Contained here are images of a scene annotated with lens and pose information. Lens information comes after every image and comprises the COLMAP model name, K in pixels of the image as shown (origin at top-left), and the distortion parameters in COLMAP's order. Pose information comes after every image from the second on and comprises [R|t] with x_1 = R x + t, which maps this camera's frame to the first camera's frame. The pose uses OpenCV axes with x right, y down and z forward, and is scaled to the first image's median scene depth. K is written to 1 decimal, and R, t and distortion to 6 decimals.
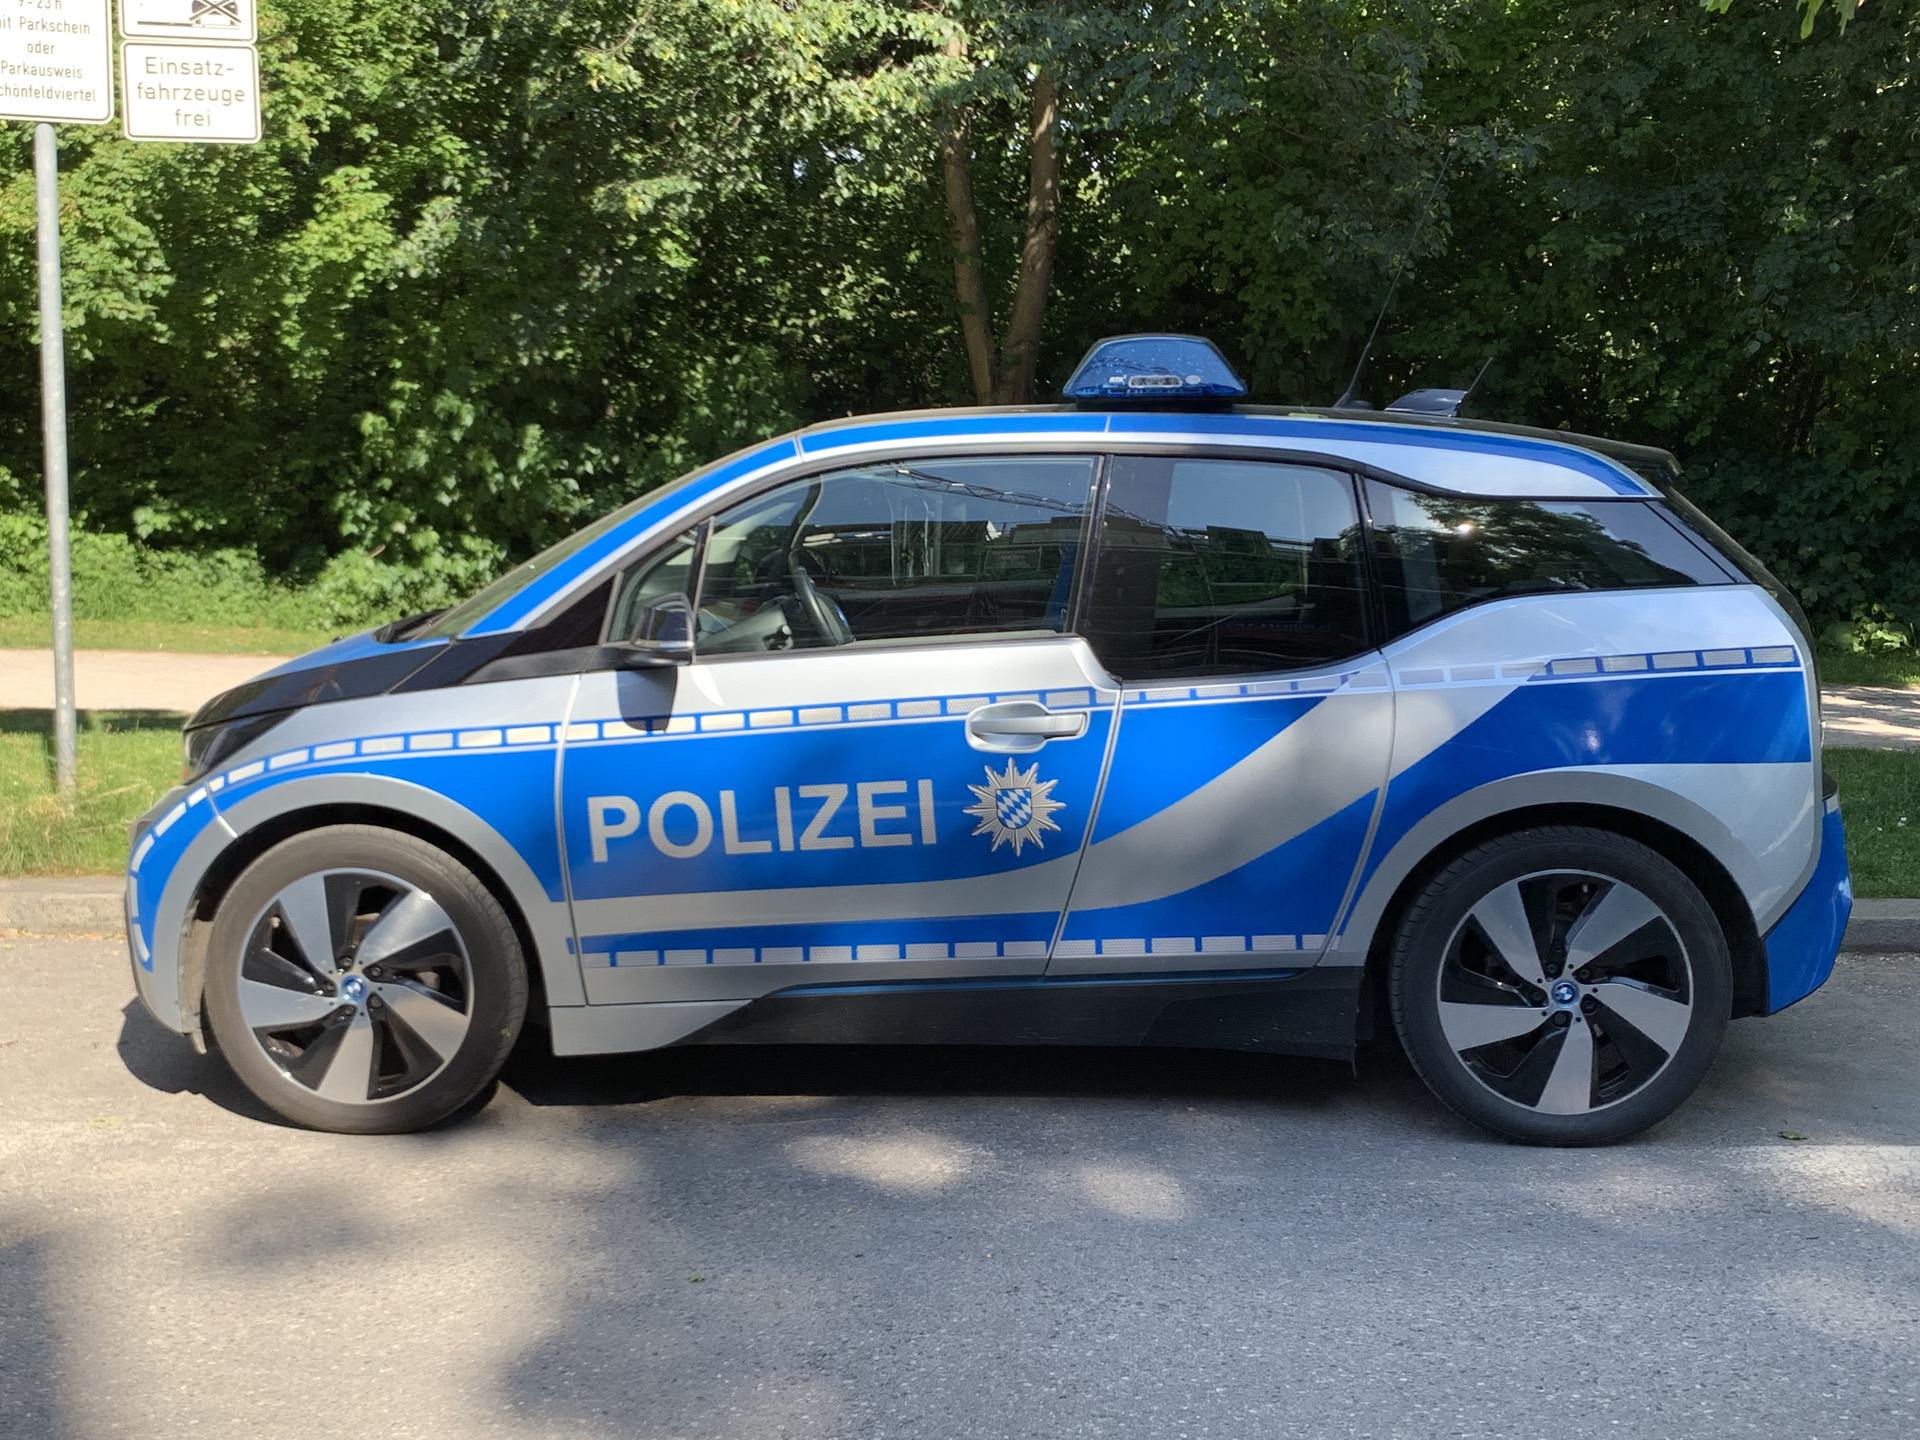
lens RADIAL K [[2161.4, 0, 960.0], [0, 2161.4, 720.0], [0, 0, 1]] dist [0.107340, -0.324337]
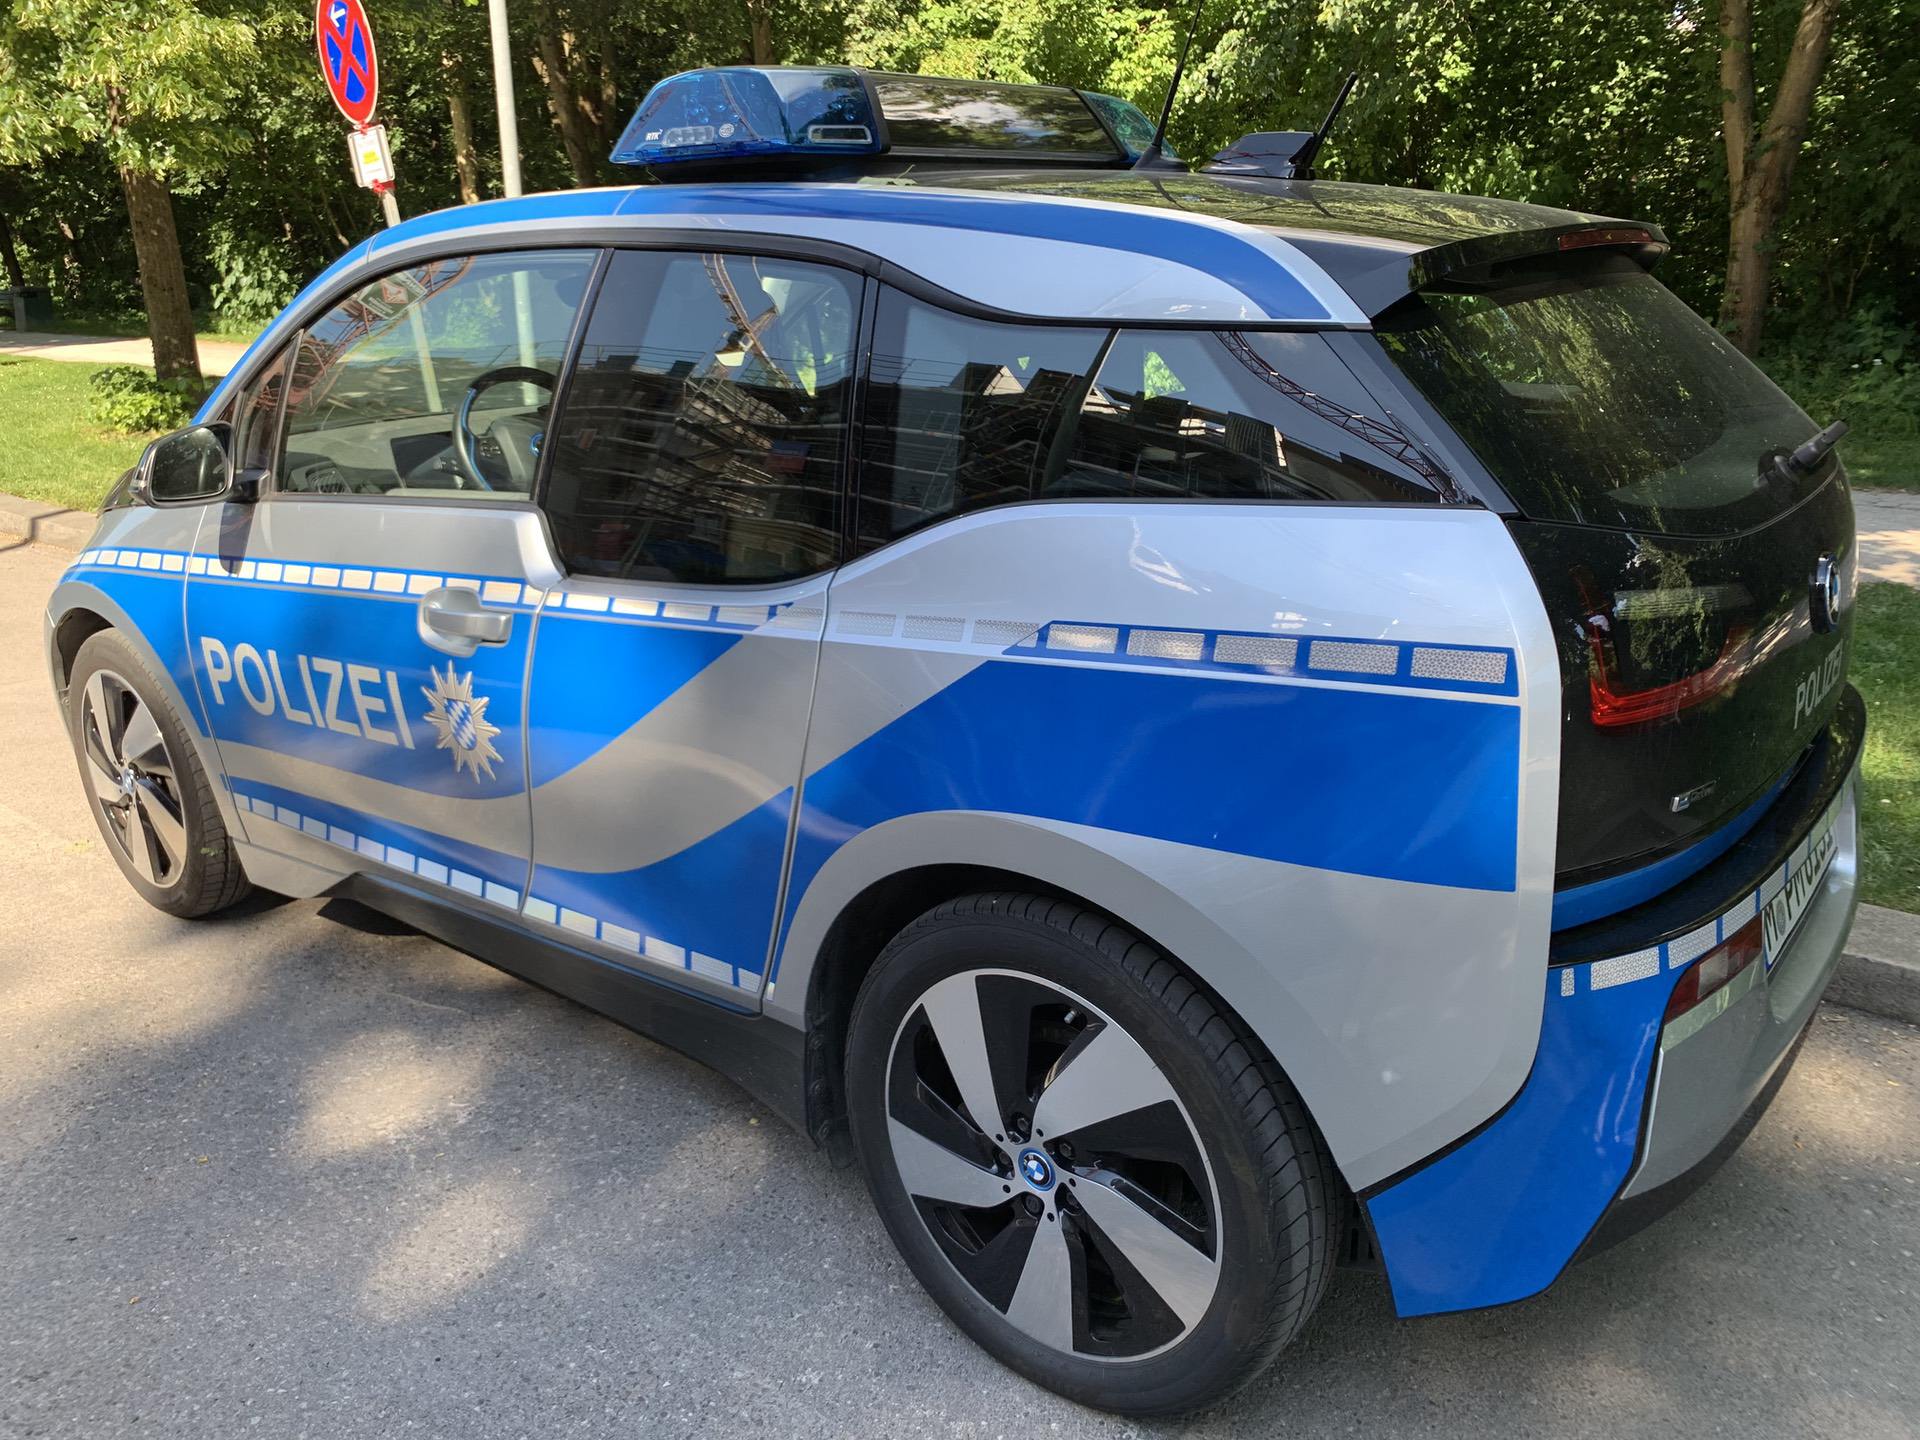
lens RADIAL K [[1461.9, 0, 960.0], [0, 1461.9, 720.0], [0, 0, 1]] dist [0.010296, -0.009039]
pose [[0.822382, 0.159237, -0.546197, 0.456022], [-0.054489, 0.977665, 0.202984, -0.076719], [0.566320, -0.137169, 0.812691, 0.664943]]
